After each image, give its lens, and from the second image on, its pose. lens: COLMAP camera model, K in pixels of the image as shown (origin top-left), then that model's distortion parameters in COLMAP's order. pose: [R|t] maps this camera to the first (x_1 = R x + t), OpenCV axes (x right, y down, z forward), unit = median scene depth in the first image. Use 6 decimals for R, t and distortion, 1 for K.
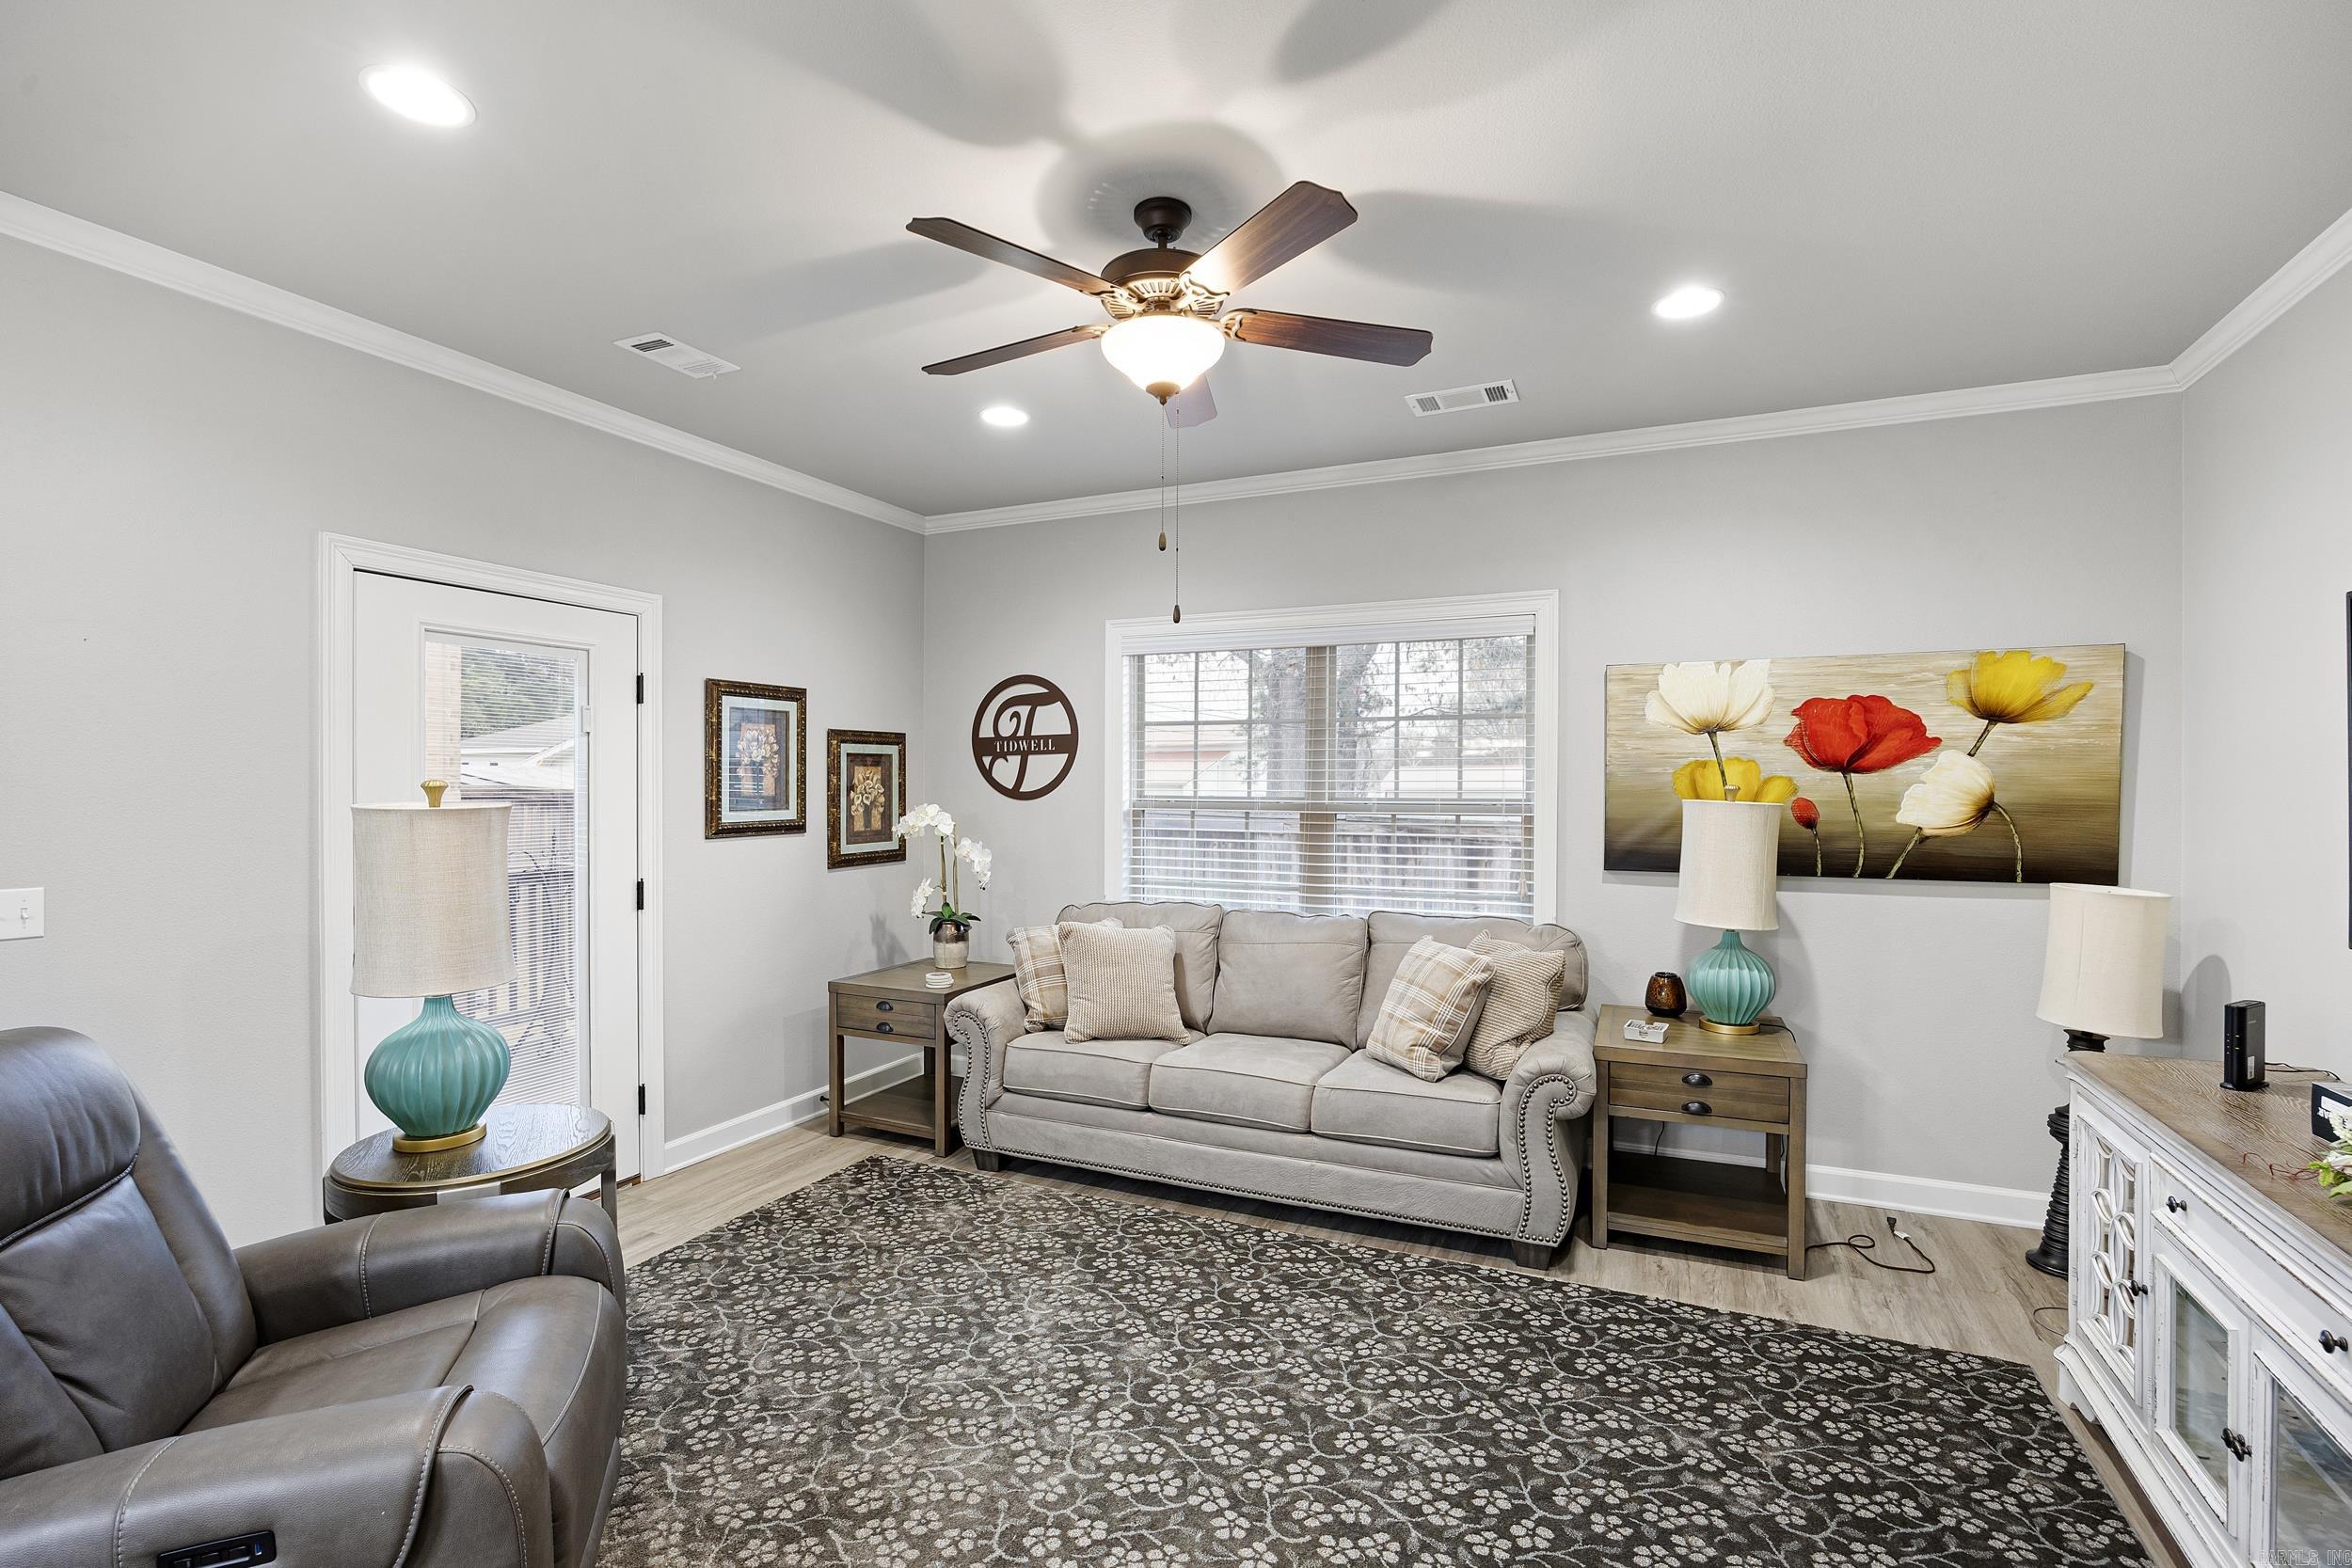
lens RADIAL K [[1052.9, 0, 1180.3], [0, 1052.9, 795.8], [0, 0, 1]] dist [-0.024509, 0.003087]
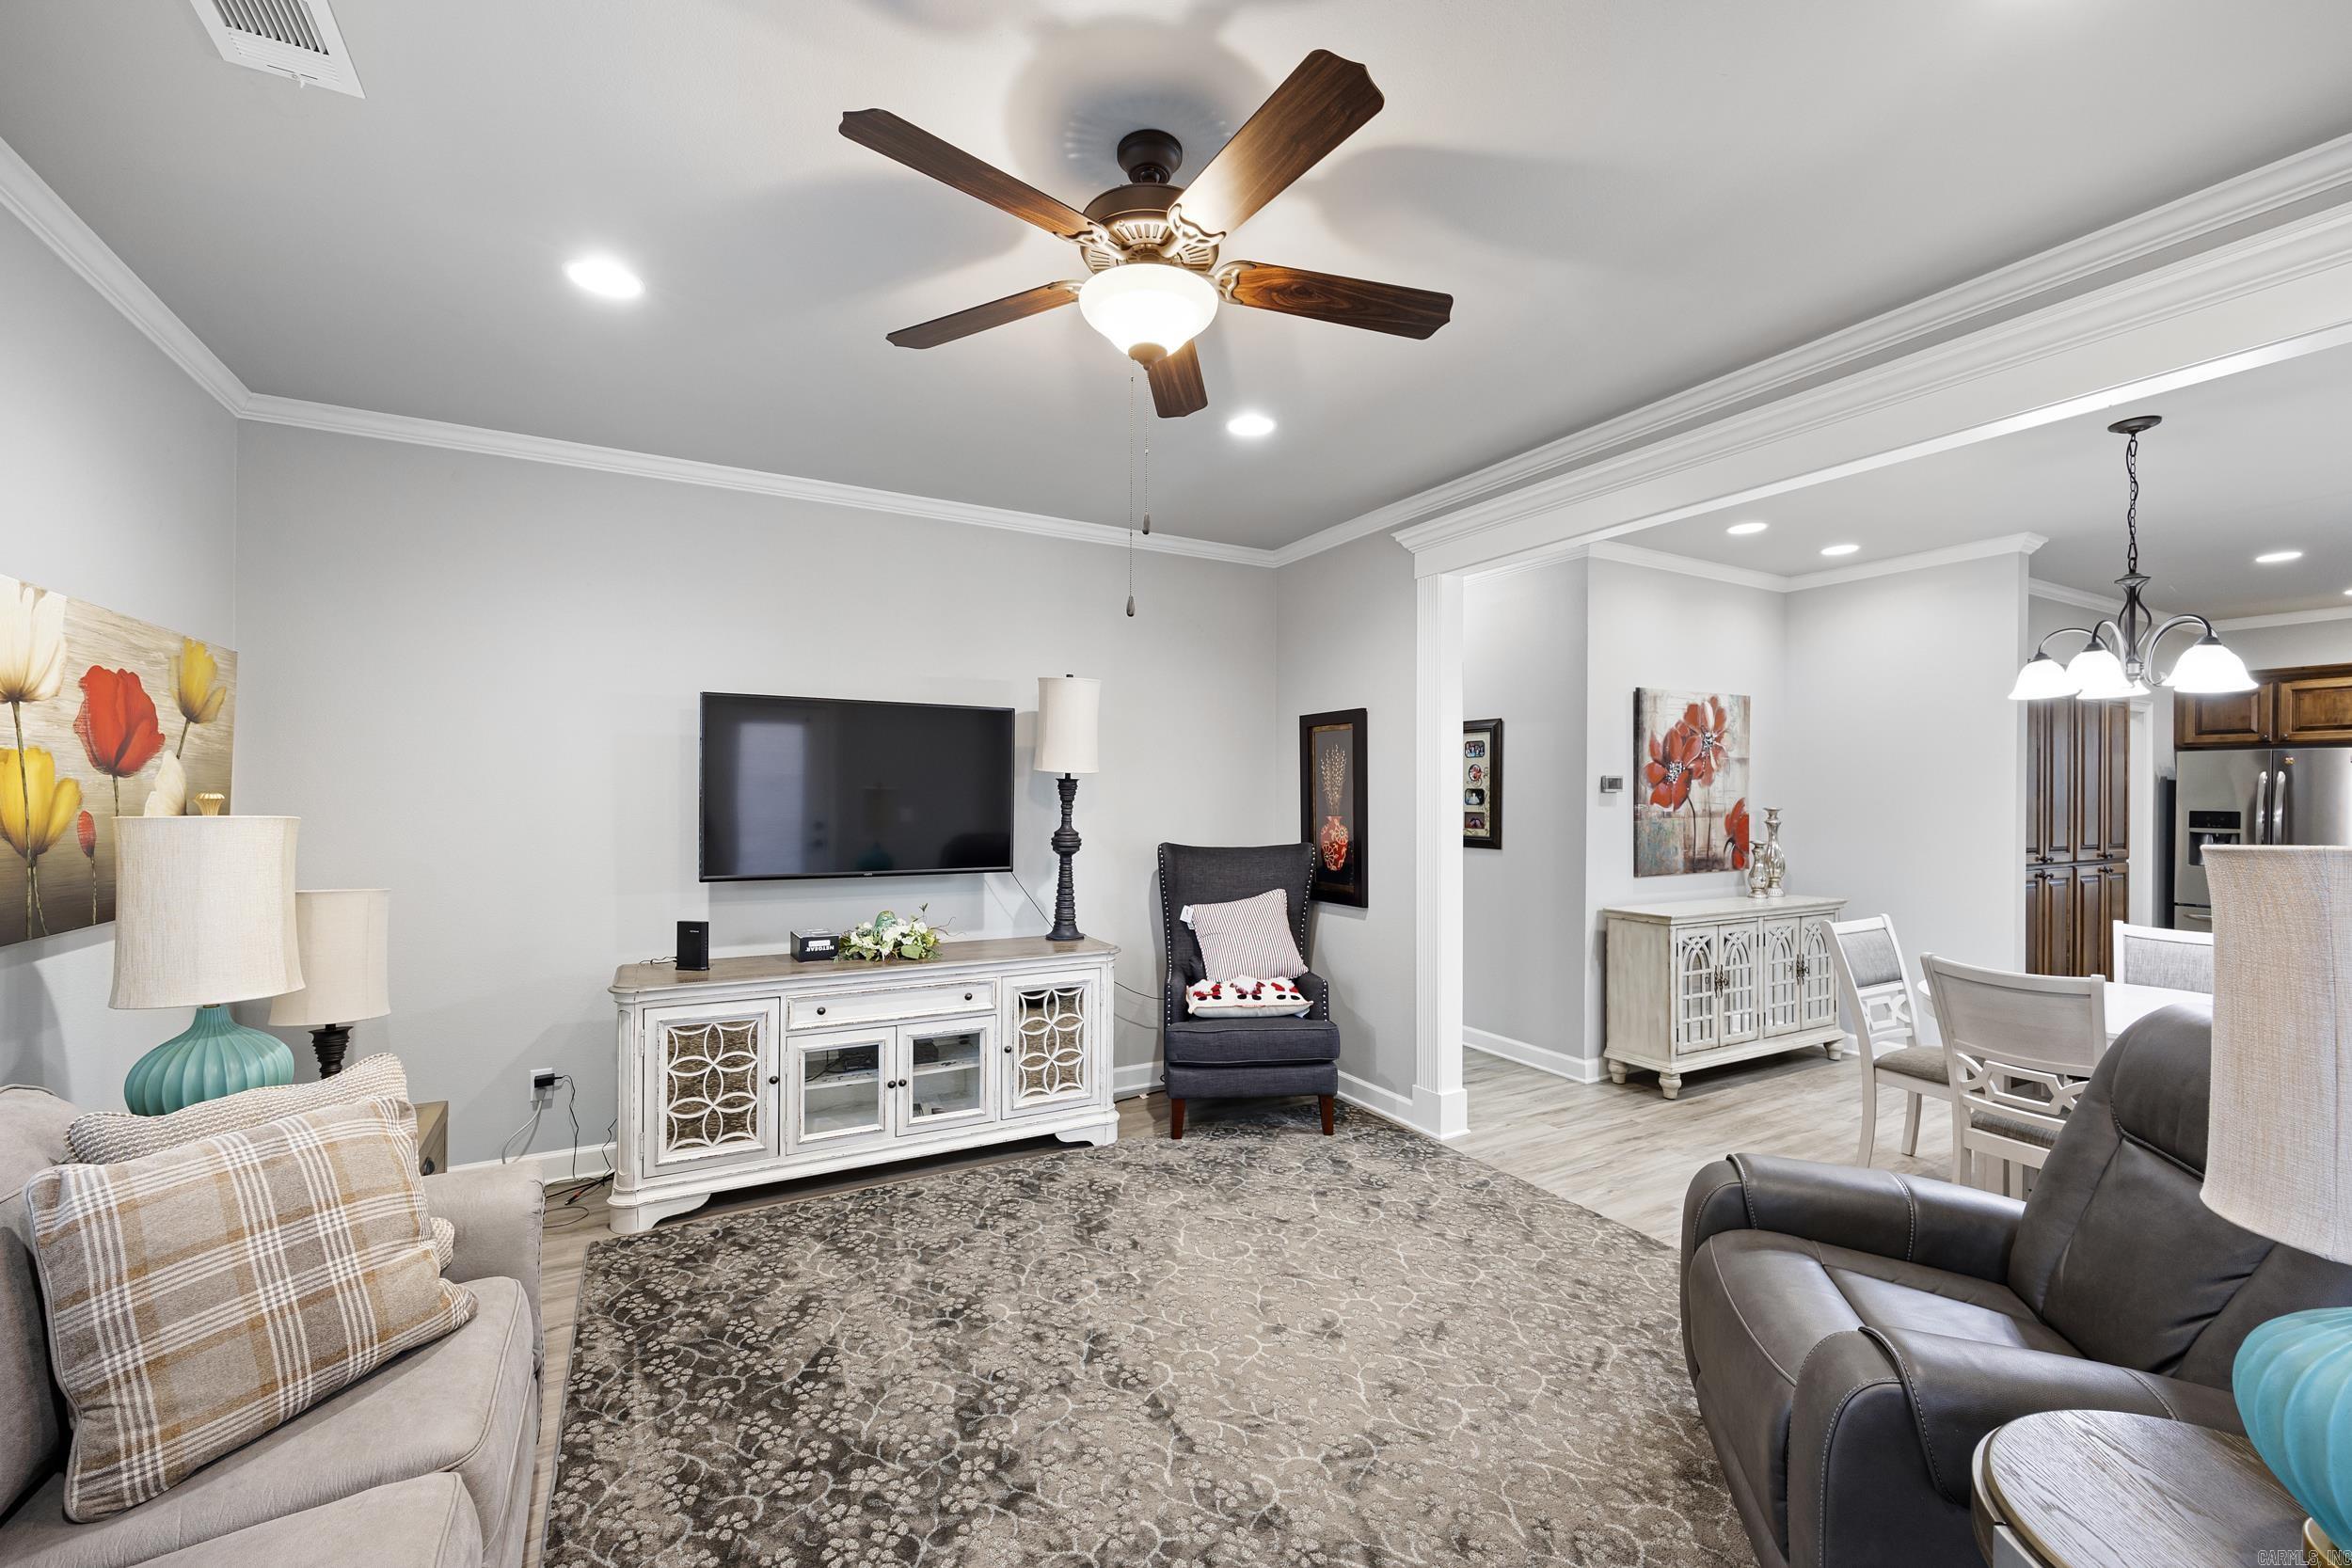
lens RADIAL K [[956.4, 0, 1199.0], [0, 956.4, 788.5], [0, 0, 1]] dist [0.002289, -0.002010]
pose [[-0.819915, 0.000329, 0.572486, -0.342433], [0.000146, 1.000000, -0.000365, -0.012206], [-0.572486, -0.000216, -0.819915, 1.079631]]
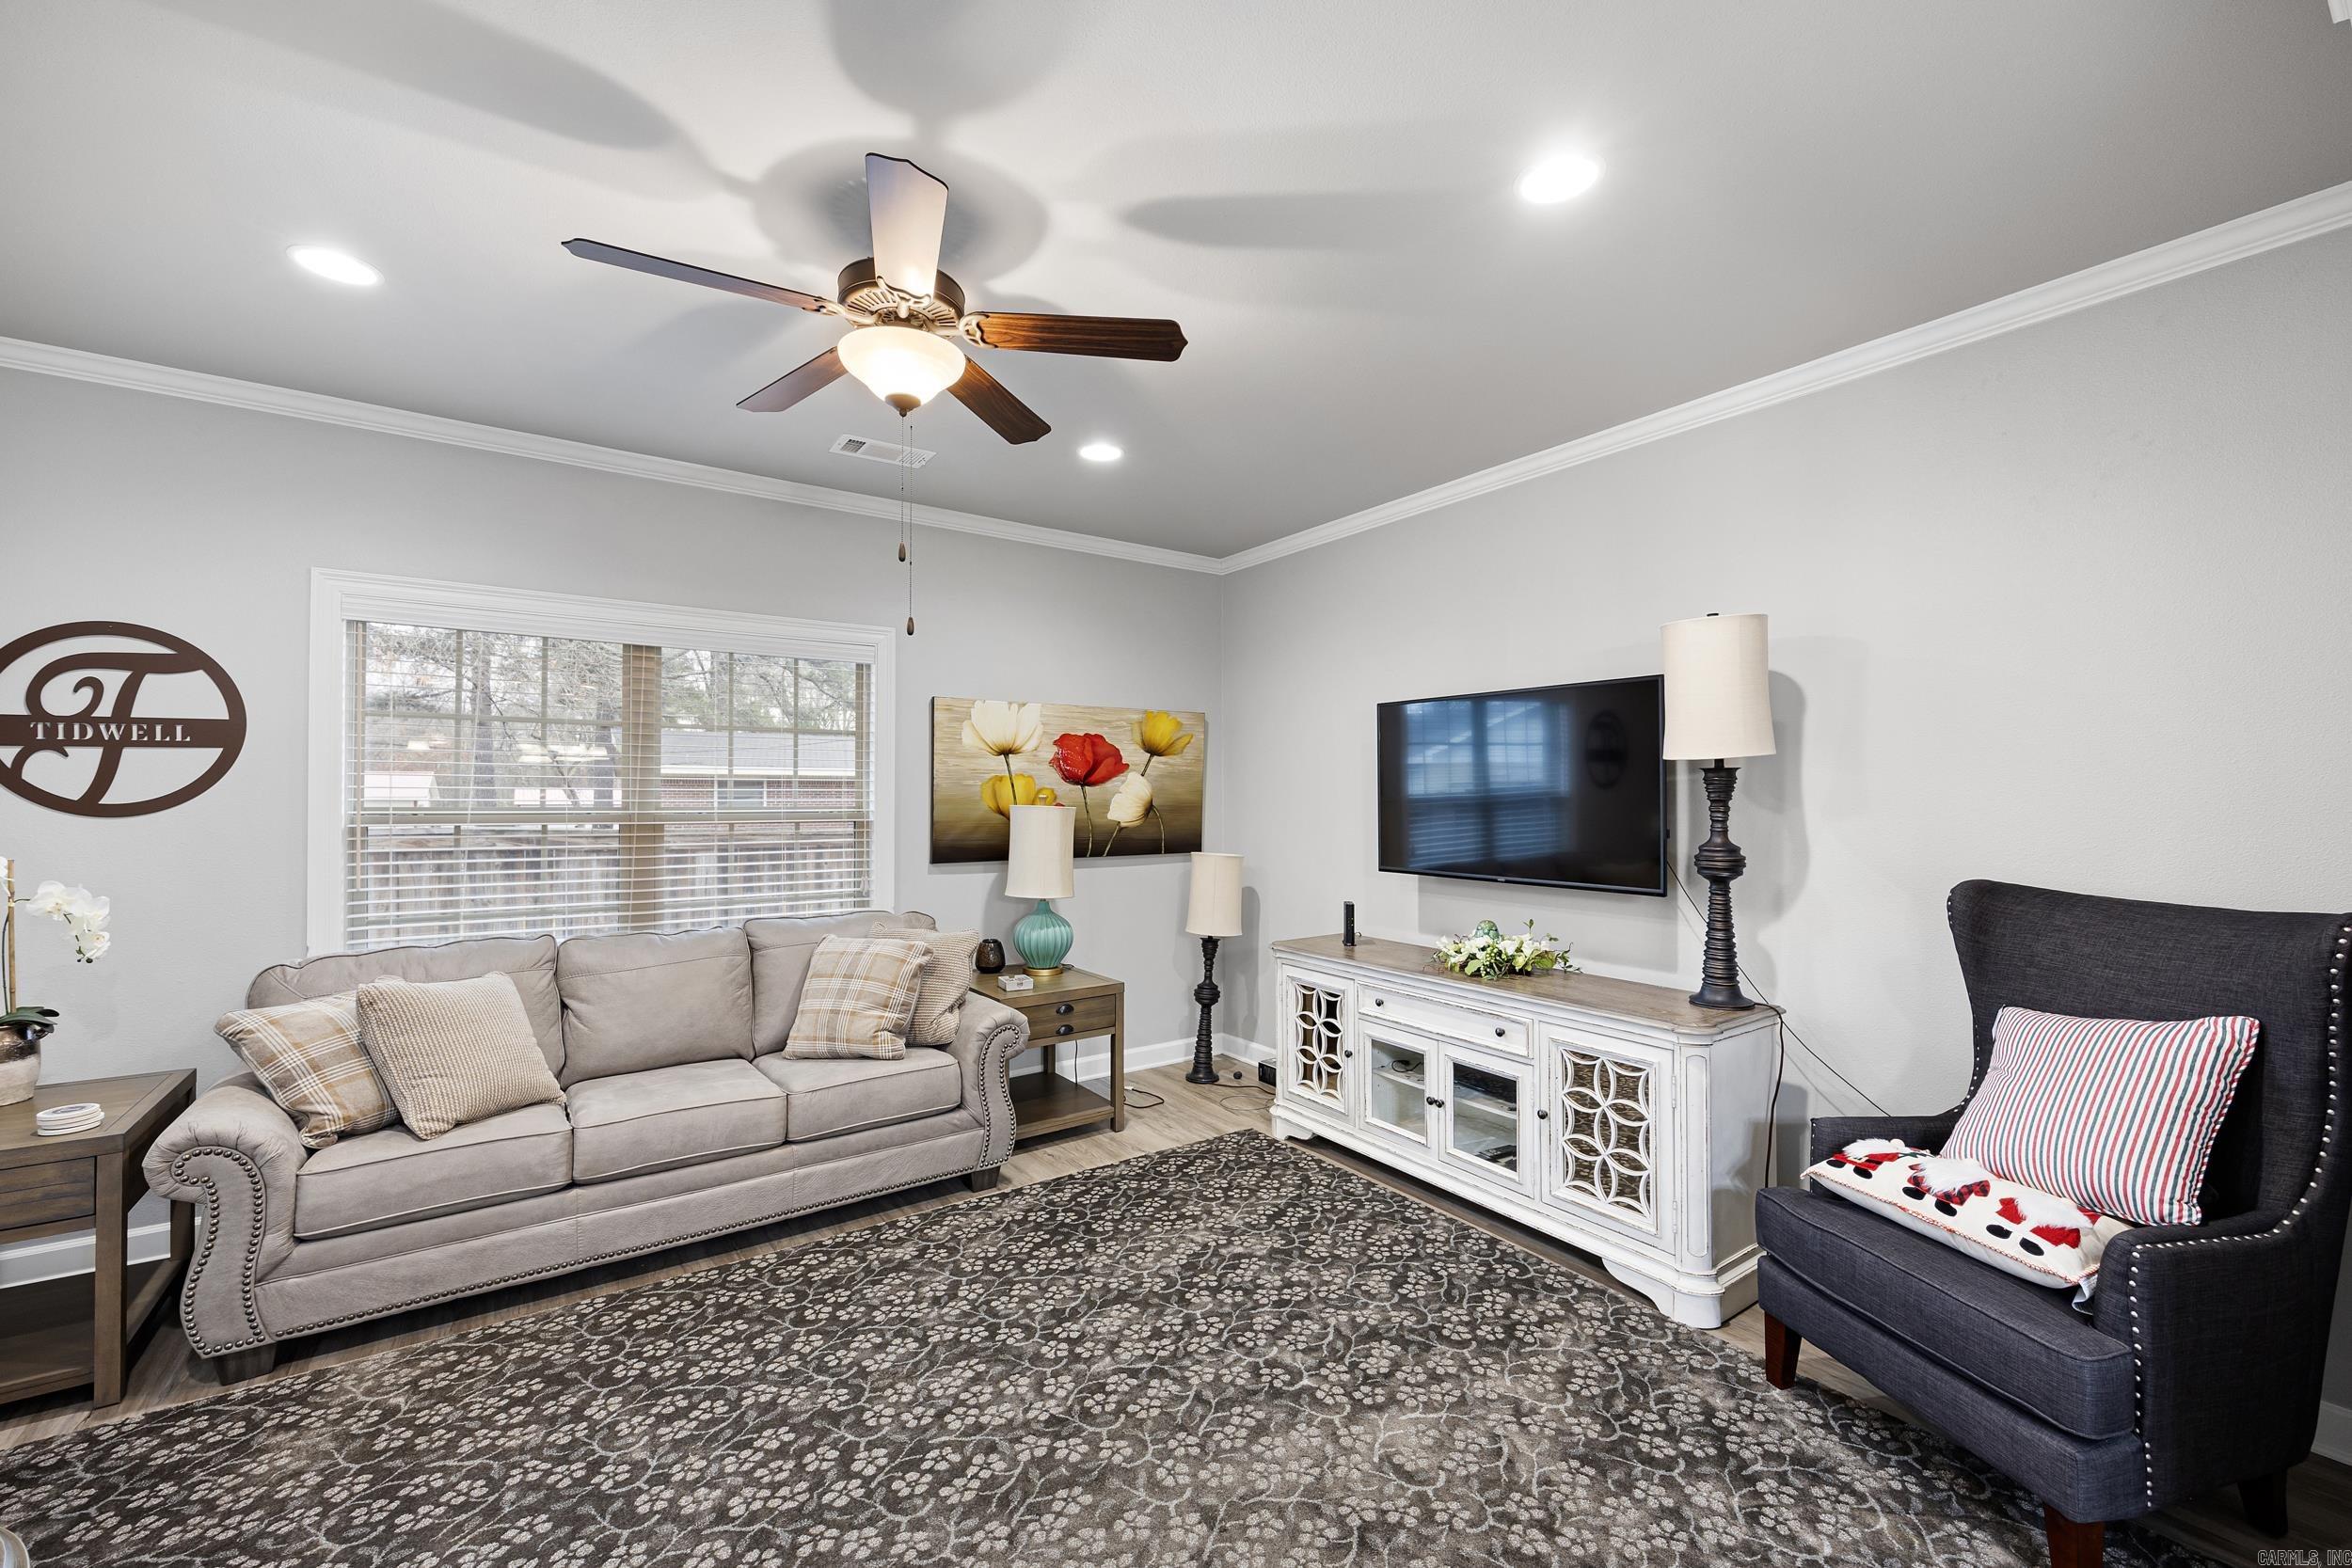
lens RADIAL K [[956.4, 0, 1172.7], [0, 956.4, 781.6], [0, 0, 1]] dist [0.002289, -0.002010]
pose [[0.503529, 0.011457, 0.863903, -0.448007], [0.008235, 0.999803, -0.018059, -0.002298], [-0.863939, 0.016207, 0.503335, 0.206057]]
